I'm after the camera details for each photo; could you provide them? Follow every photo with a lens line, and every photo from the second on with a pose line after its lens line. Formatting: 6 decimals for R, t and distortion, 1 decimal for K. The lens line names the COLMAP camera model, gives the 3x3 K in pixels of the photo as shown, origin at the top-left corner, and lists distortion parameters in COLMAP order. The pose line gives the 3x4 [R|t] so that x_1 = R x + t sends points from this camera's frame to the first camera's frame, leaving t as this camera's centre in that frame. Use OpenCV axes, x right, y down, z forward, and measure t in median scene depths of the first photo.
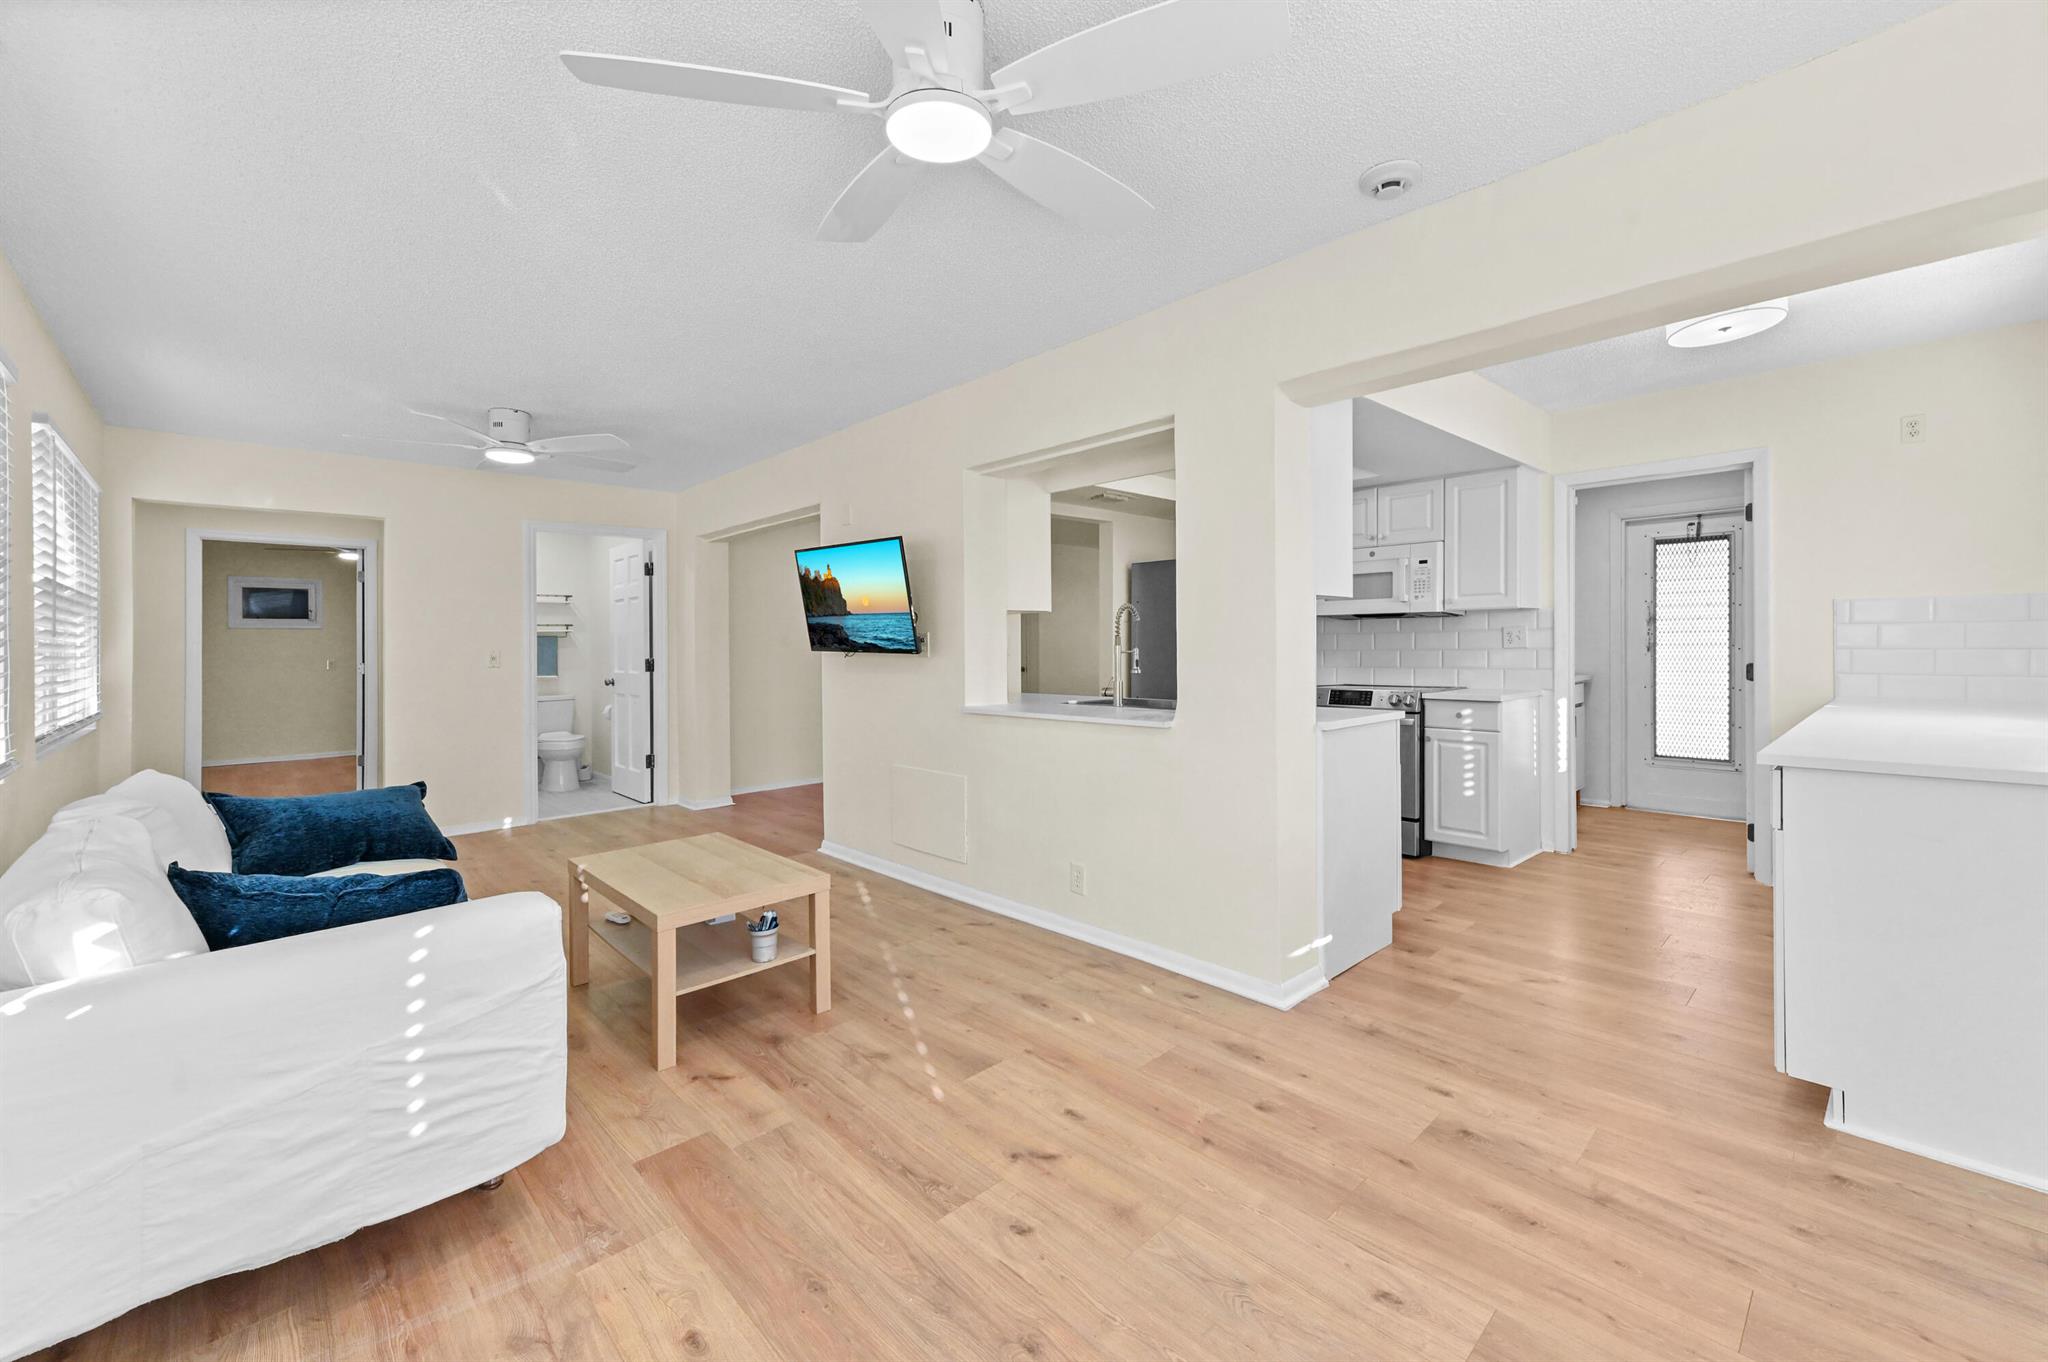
lens RADIAL K [[831.7, 0, 1028.8], [0, 831.7, 668.7], [0, 0, 1]] dist [0.029486, 0.000196]
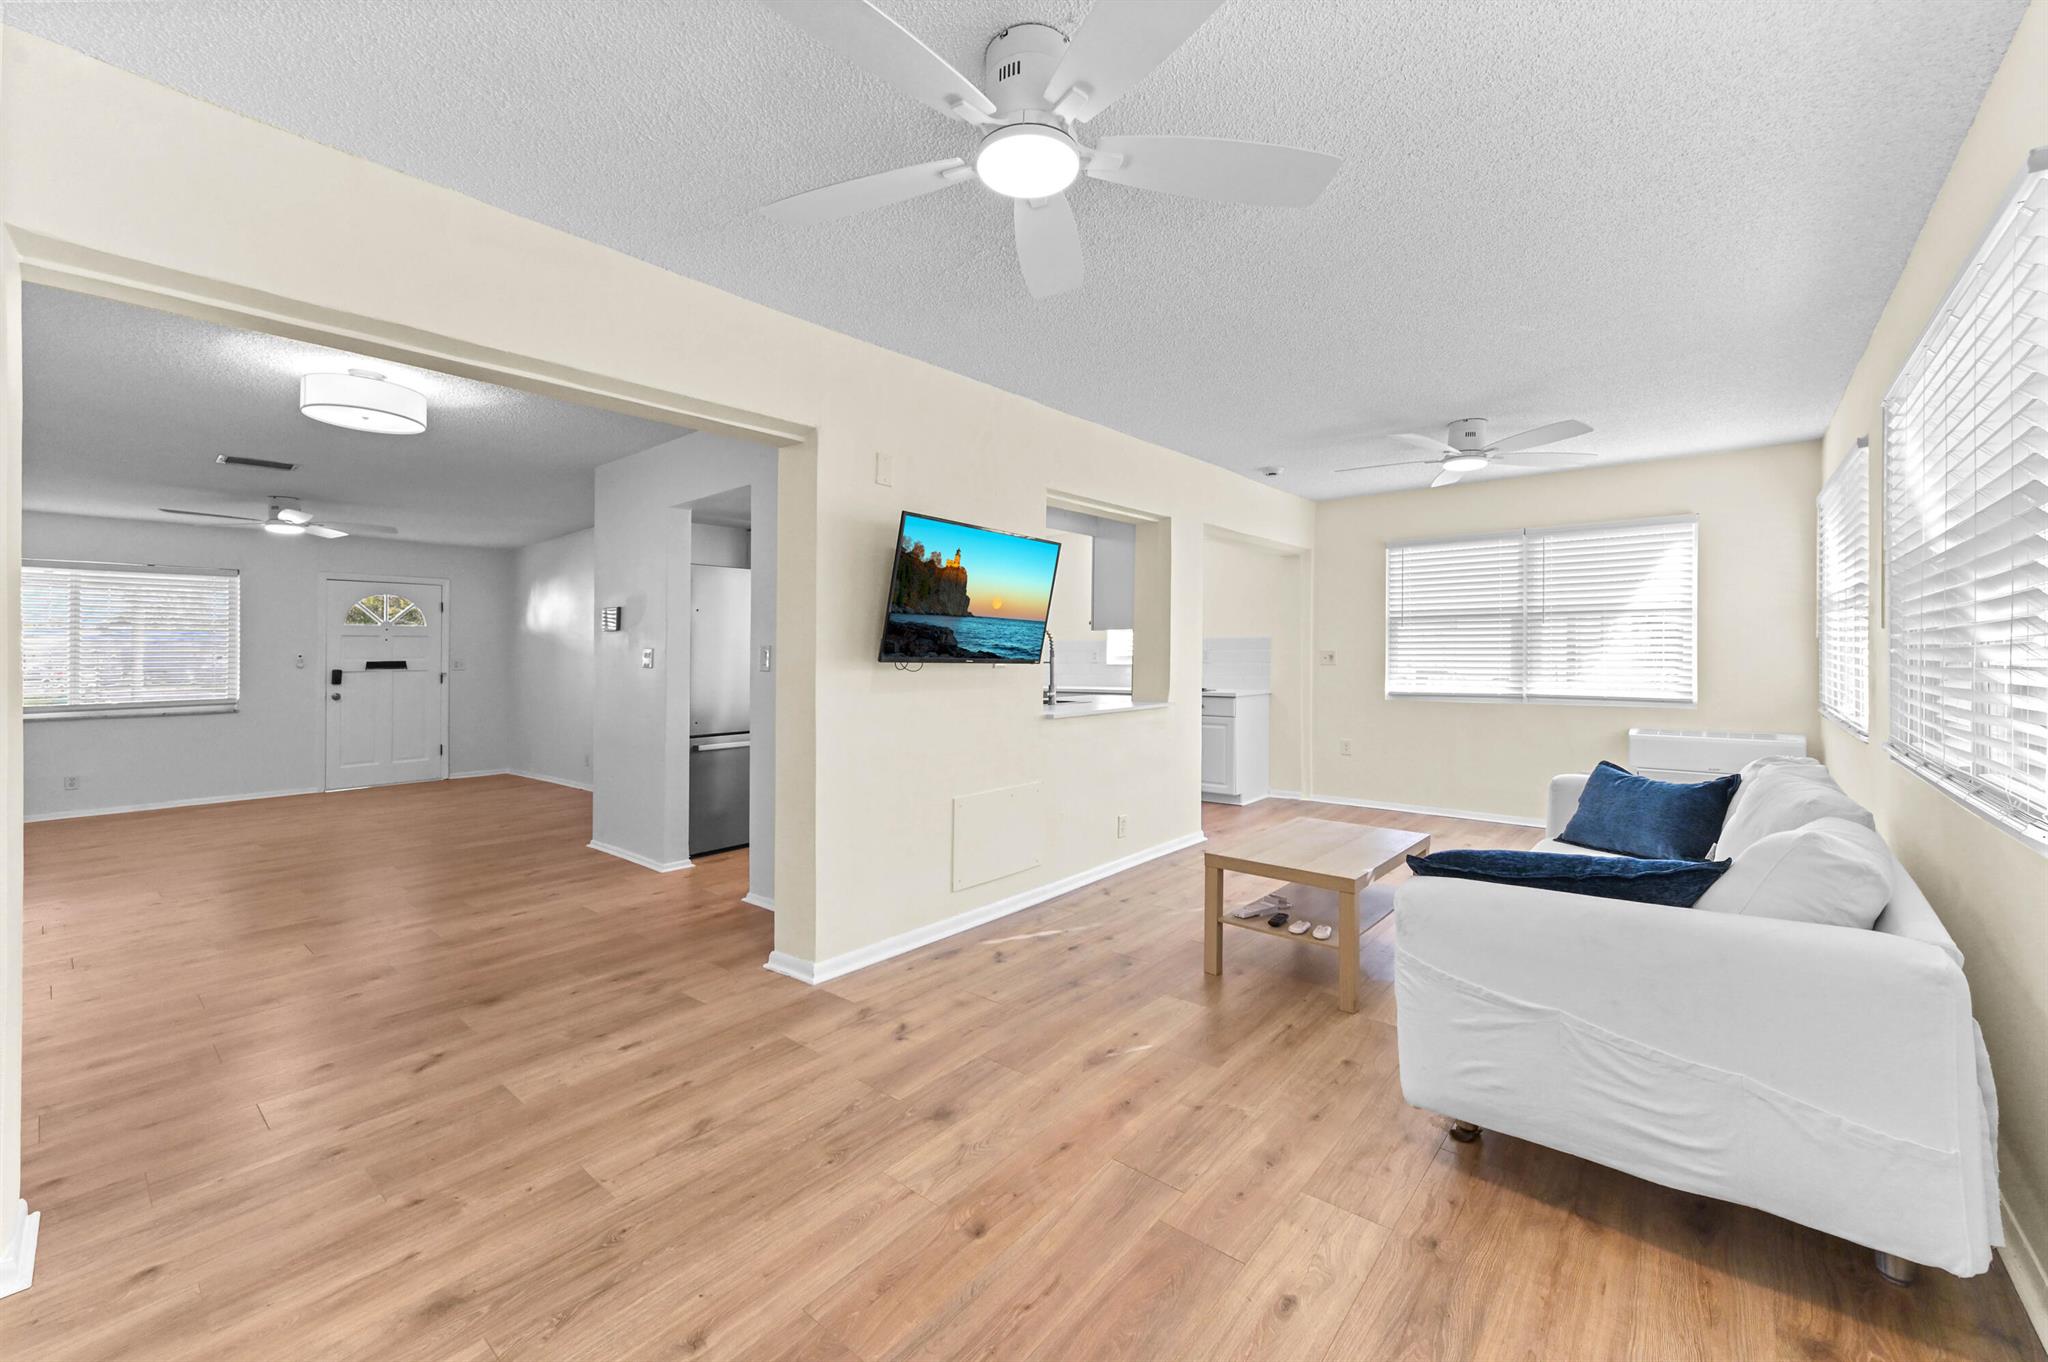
lens RADIAL K [[831.7, 0, 1028.1], [0, 831.7, 661.9], [0, 0, 1]] dist [0.029486, 0.000196]
pose [[-0.120041, -0.002975, 0.992764, -1.020596], [0.029338, 0.999548, 0.006543, -0.024530], [-0.992335, 0.029911, -0.119900, 1.043345]]
